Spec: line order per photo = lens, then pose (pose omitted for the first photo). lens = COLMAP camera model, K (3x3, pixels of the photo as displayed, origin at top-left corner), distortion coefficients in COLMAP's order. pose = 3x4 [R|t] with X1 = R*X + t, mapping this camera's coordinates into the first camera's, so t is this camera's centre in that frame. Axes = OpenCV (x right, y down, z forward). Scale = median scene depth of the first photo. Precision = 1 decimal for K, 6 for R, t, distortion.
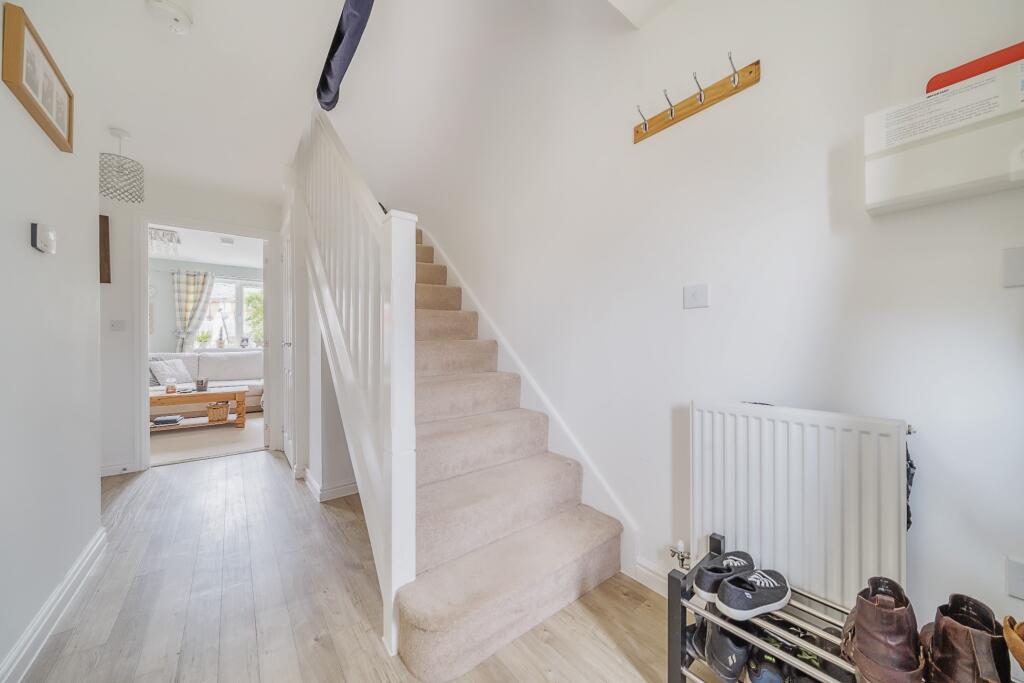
lens RADIAL K [[351.5, 0, 507.0], [0, 351.5, 342.5], [0, 0, 1]] dist [-0.009616, 0.000015]
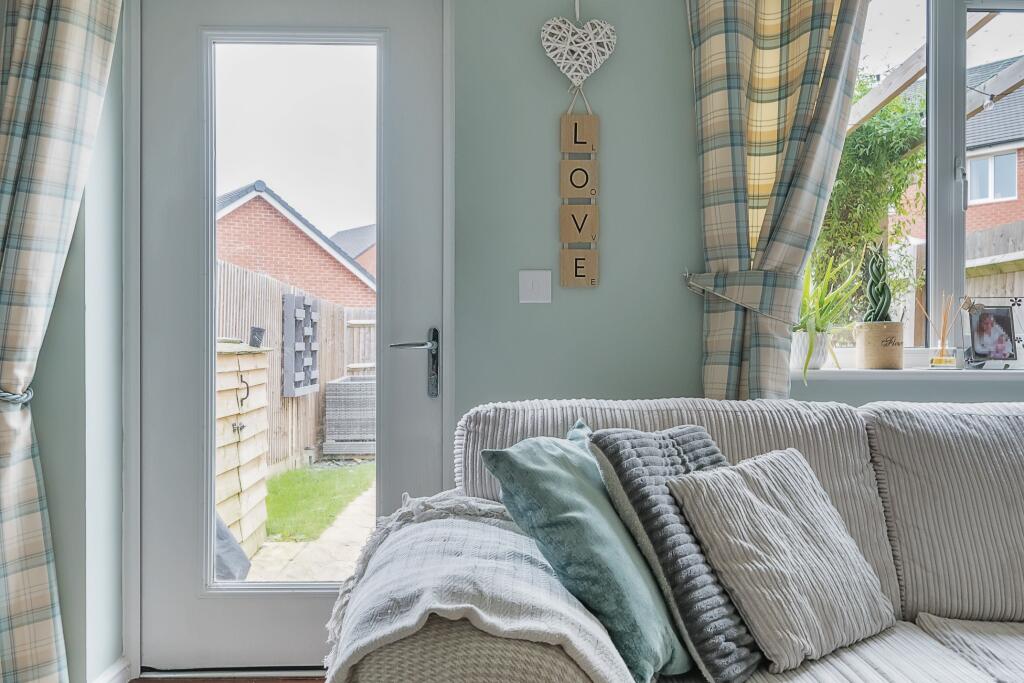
lens RADIAL K [[878.6, 0, 512.0], [0, 878.6, 341.5], [0, 0, 1]] dist [-0.002543, -0.001658]
pose [[0.810631, 0.005096, -0.585535, -0.762926], [-0.005829, 0.999983, 0.000634, 0.003205], [0.585529, 0.002899, 0.810647, 0.589622]]
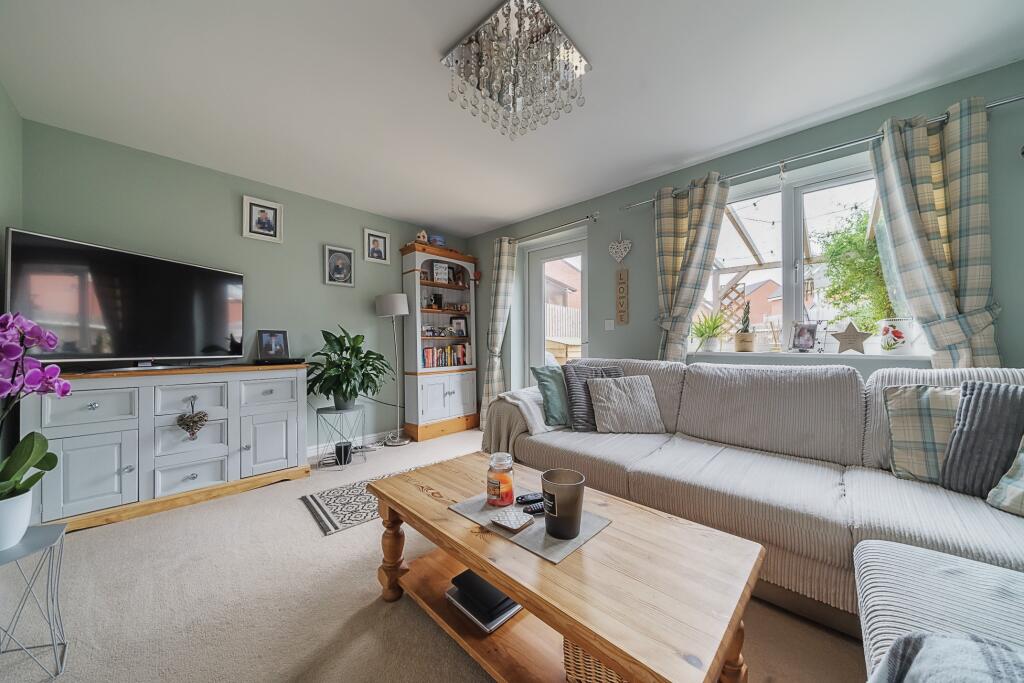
lens RADIAL K [[351.5, 0, 507.0], [0, 351.5, 342.5], [0, 0, 1]] dist [-0.009616, 0.000015]
pose [[0.145518, 0.005385, -0.989341, -0.474928], [0.002051, 0.999981, 0.005744, 0.001408], [0.989353, -0.002865, 0.145504, 0.699478]]
